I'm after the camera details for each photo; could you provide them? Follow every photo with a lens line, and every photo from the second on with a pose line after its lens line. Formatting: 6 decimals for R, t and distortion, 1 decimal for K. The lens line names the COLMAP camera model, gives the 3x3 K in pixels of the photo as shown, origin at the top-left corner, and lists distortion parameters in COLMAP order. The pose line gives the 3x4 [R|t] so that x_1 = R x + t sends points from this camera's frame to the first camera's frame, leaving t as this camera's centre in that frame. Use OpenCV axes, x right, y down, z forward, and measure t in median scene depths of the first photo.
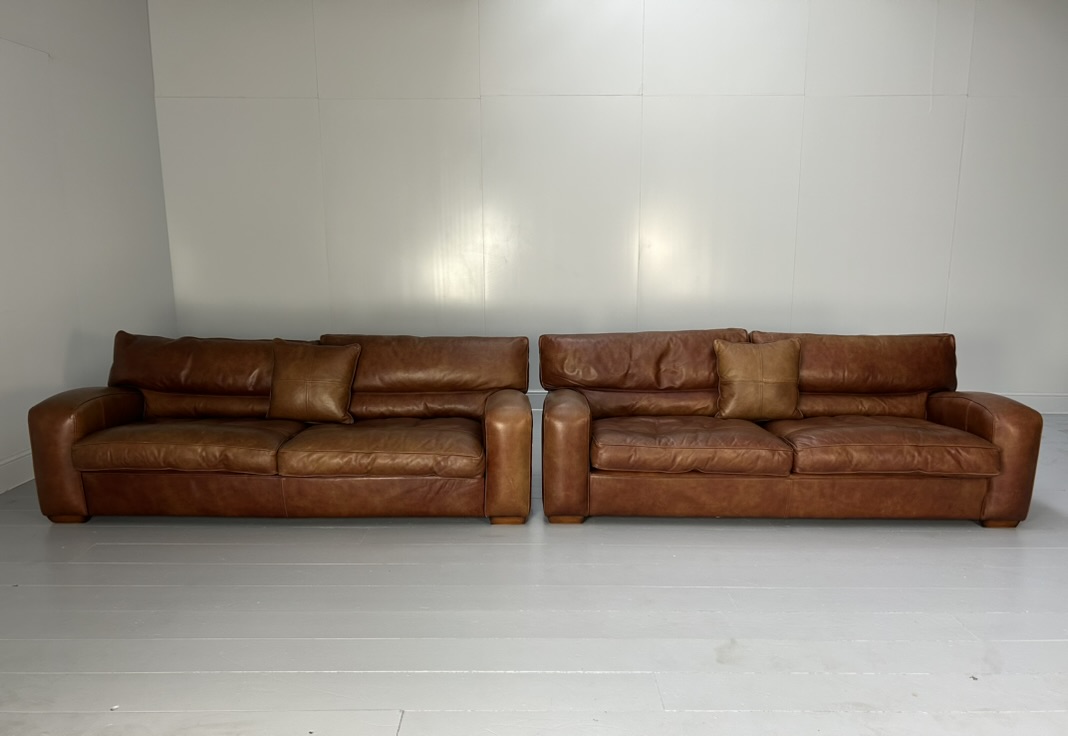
lens RADIAL K [[847.6, 0, 555.9], [0, 847.6, 371.4], [0, 0, 1]] dist [-0.001844, -0.001357]
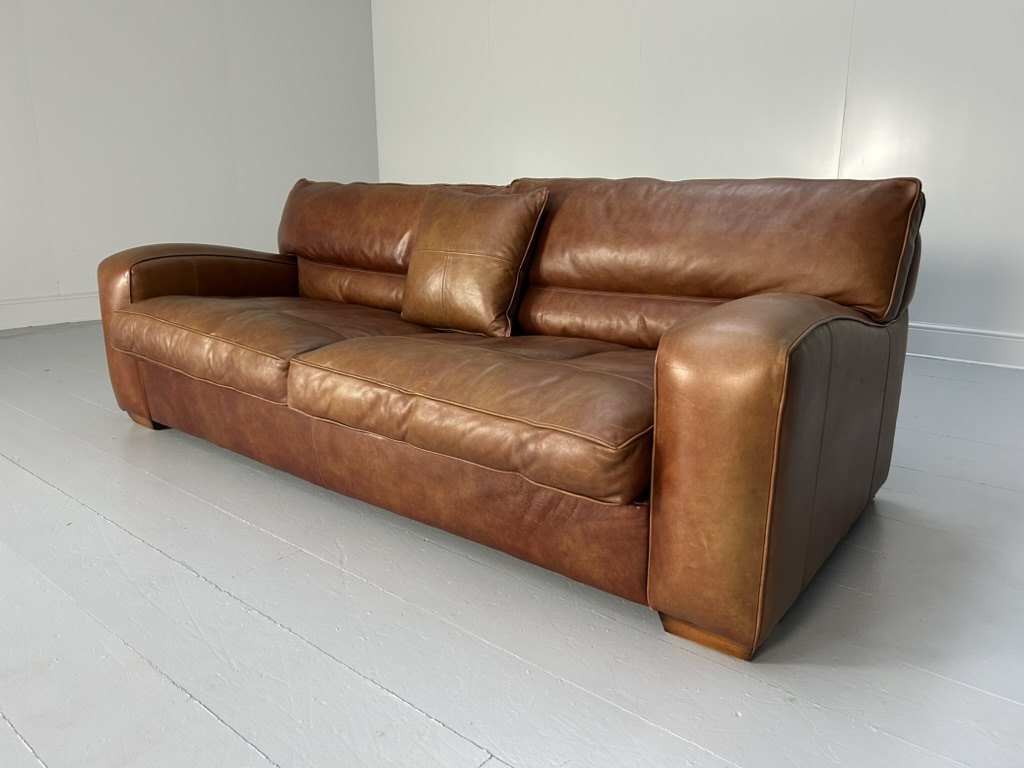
lens RADIAL K [[775.1, 0, 512.0], [0, 775.1, 384.0], [0, 0, 1]] dist [0.087680, -0.197161]
pose [[0.766162, 0.157006, -0.623173, 0.069601], [-0.107070, 0.987330, 0.117116, 0.032717], [0.633666, -0.023007, 0.773265, 0.633005]]
